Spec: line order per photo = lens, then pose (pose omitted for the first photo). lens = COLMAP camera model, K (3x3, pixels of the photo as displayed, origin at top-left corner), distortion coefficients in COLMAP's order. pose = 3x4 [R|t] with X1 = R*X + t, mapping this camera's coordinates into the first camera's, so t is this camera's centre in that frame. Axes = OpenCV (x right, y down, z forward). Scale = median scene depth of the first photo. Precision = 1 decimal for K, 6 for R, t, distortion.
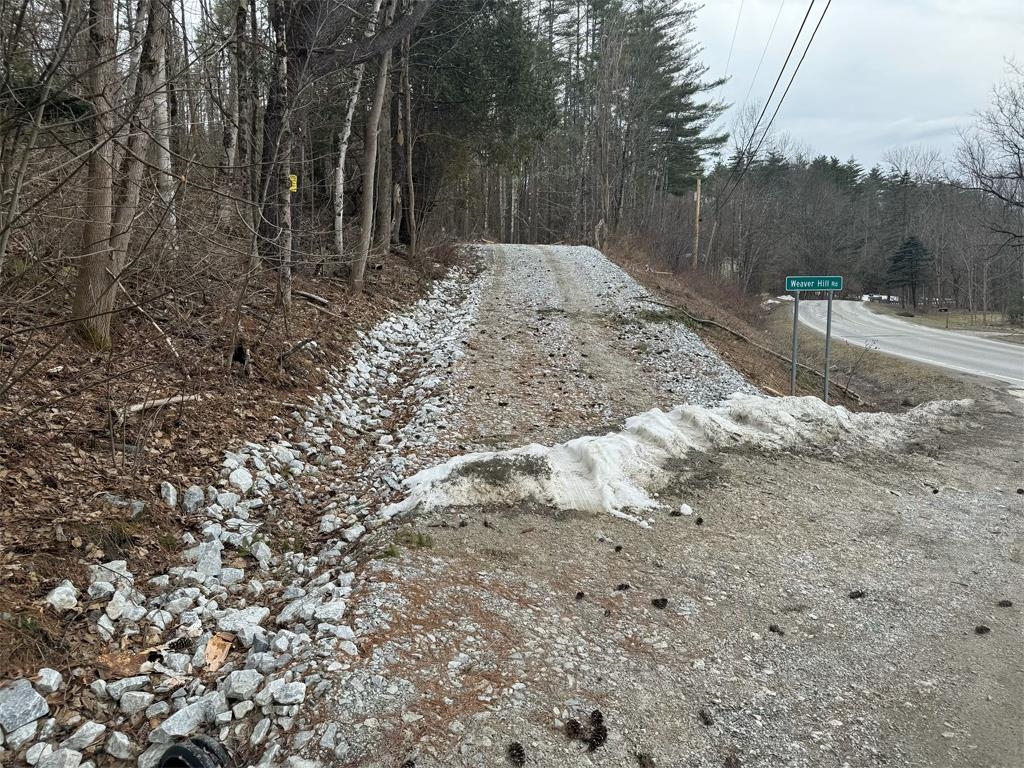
lens RADIAL K [[704.9, 0, 512.0], [0, 704.9, 384.0], [0, 0, 1]] dist [0.064048, -0.076806]
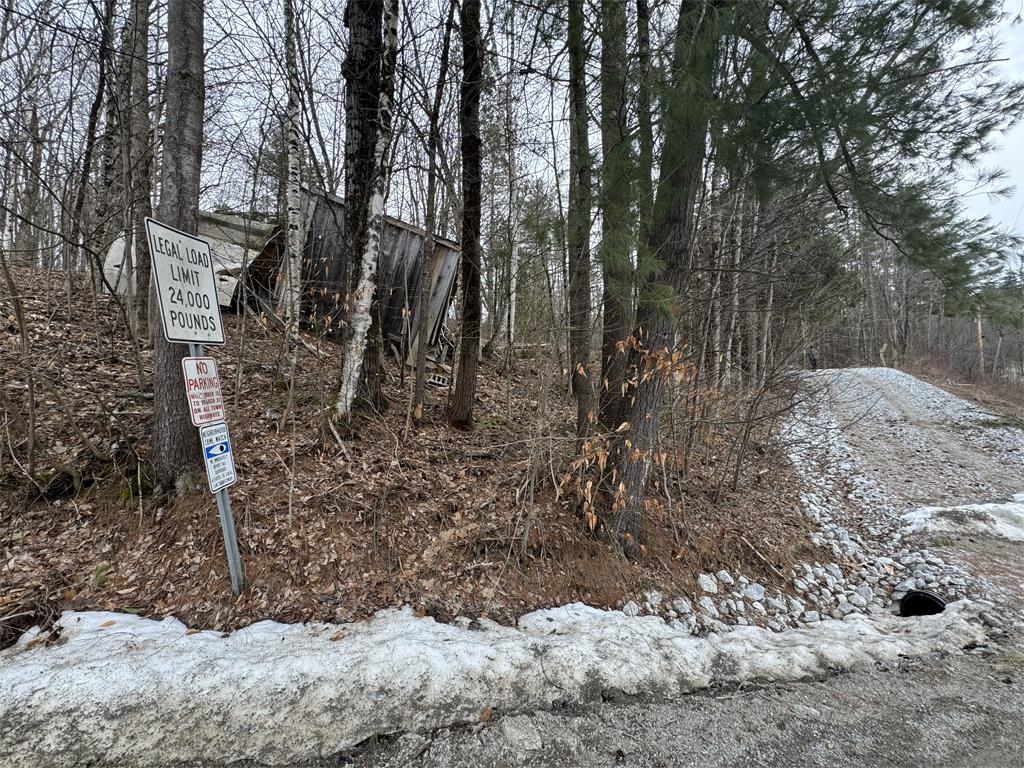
lens RADIAL K [[451.3, 0, 512.0], [0, 451.3, 384.0], [0, 0, 1]] dist [-0.000647, -0.000127]
pose [[0.856798, -0.050609, -0.513163, -0.228406], [-0.032972, 0.987759, -0.152465, -0.005555], [0.514597, 0.147551, 0.844641, -0.412331]]
